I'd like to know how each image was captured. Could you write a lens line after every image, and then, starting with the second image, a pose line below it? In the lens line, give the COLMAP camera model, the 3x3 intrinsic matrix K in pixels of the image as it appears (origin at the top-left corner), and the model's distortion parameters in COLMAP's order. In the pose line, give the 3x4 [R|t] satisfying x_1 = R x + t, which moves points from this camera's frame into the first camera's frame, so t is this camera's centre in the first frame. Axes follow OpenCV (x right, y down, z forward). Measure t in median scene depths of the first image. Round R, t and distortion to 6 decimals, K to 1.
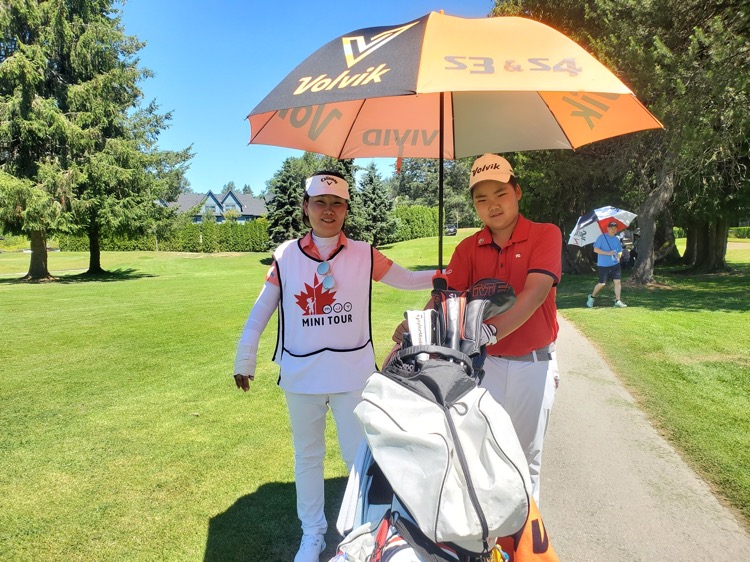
lens RADIAL K [[609.3, 0, 375.0], [0, 609.3, 281.0], [0, 0, 1]] dist [0.031595, -0.008189]
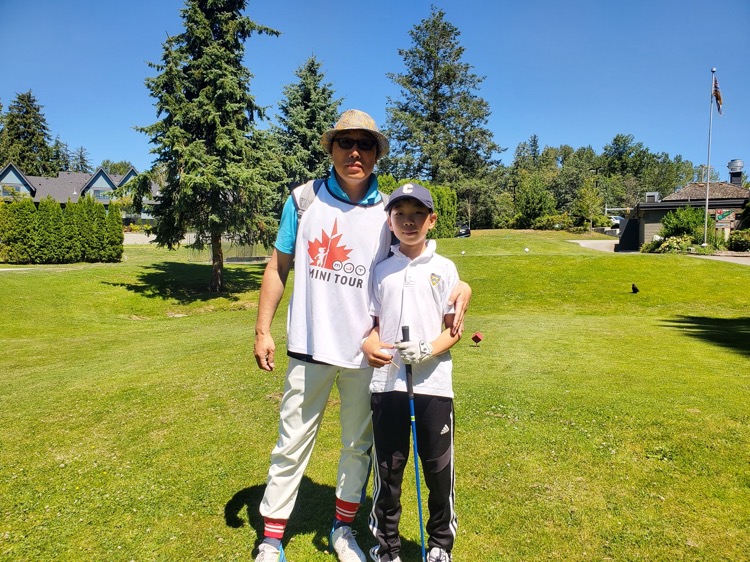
lens RADIAL K [[609.3, 0, 375.0], [0, 609.3, 281.0], [0, 0, 1]] dist [0.031595, -0.008189]
pose [[0.999451, 0.018169, 0.027700, 0.042838], [-0.017838, 0.999767, -0.012143, -0.049599], [-0.027914, 0.011642, 0.999543, 0.809459]]
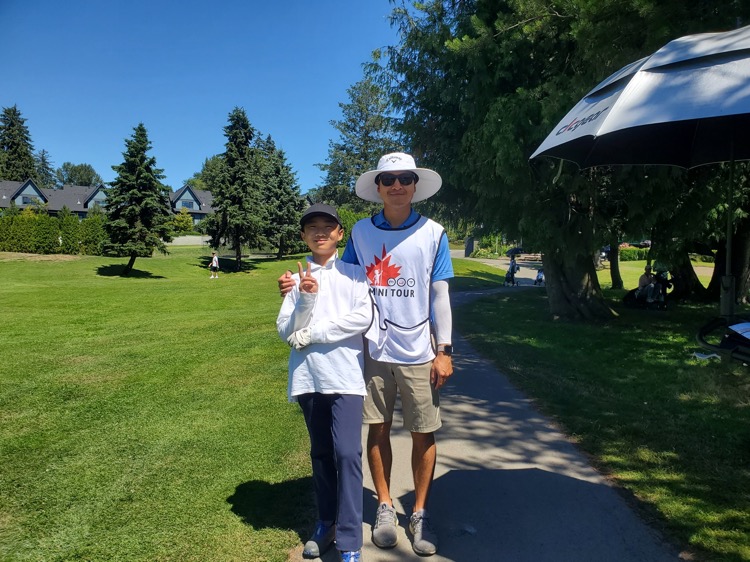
lens RADIAL K [[601.7, 0, 403.2], [0, 601.7, 301.2], [0, 0, 1]] dist [-0.008033, -0.000422]
pose [[0.987526, 0.027485, 0.155037, 0.053020], [-0.029726, 0.999484, 0.012155, -0.015207], [-0.154623, -0.016612, 0.987834, 0.278574]]
